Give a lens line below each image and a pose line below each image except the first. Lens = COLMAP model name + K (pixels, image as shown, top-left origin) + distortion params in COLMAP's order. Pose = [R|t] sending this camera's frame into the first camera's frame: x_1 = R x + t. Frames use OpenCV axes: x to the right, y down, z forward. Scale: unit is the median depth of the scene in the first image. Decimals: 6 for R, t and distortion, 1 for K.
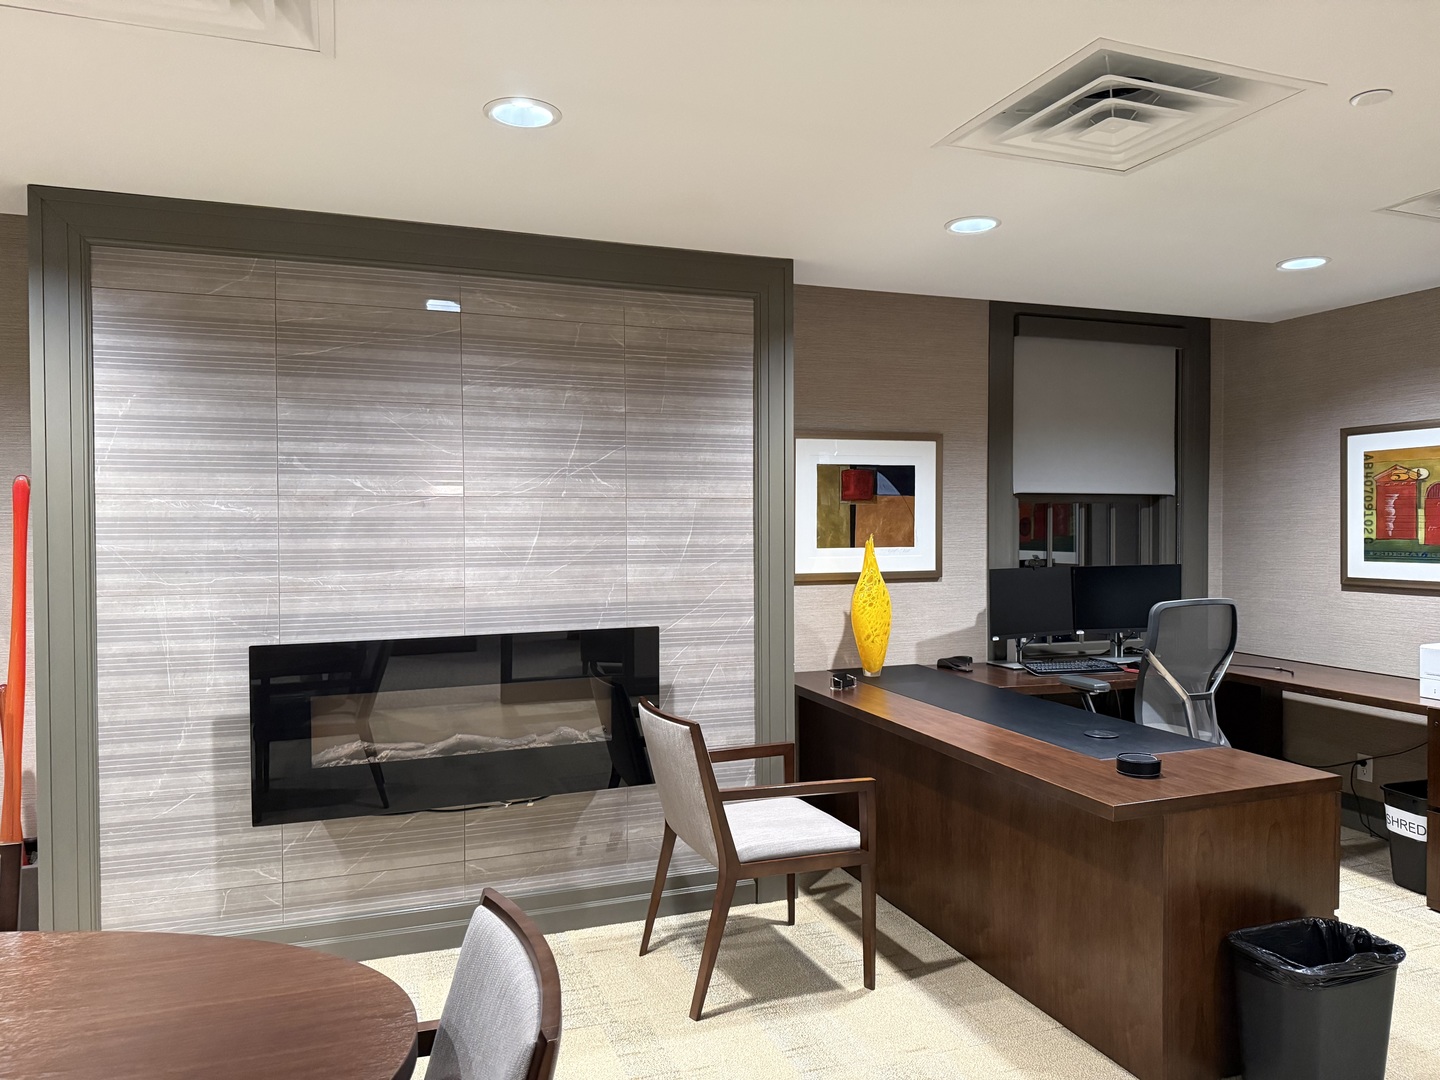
lens RADIAL K [[1003.1, 0, 718.4], [0, 1003.1, 544.8], [0, 0, 1]] dist [0.030864, -0.043510]
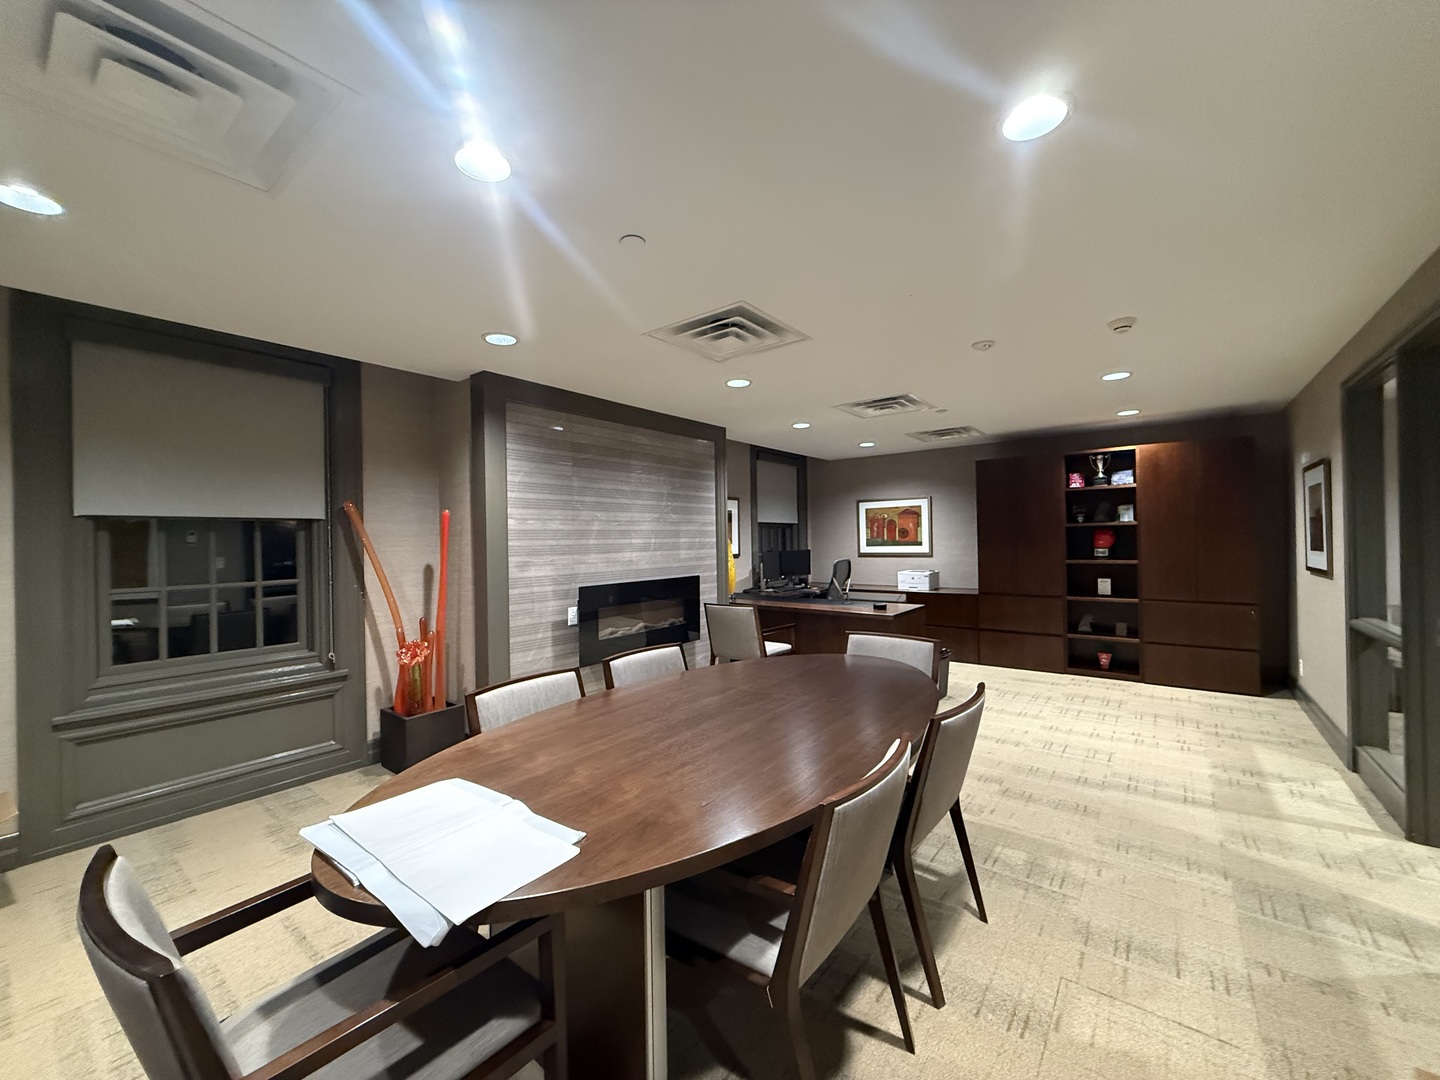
lens RADIAL K [[581.4, 0, 723.2], [0, 581.4, 537.1], [0, 0, 1]] dist [-0.013924, 0.000716]
pose [[0.847100, -0.007651, 0.531378, -0.795017], [0.023776, 0.999441, -0.023511, 0.024988], [-0.530901, 0.032550, 0.846808, -0.240236]]
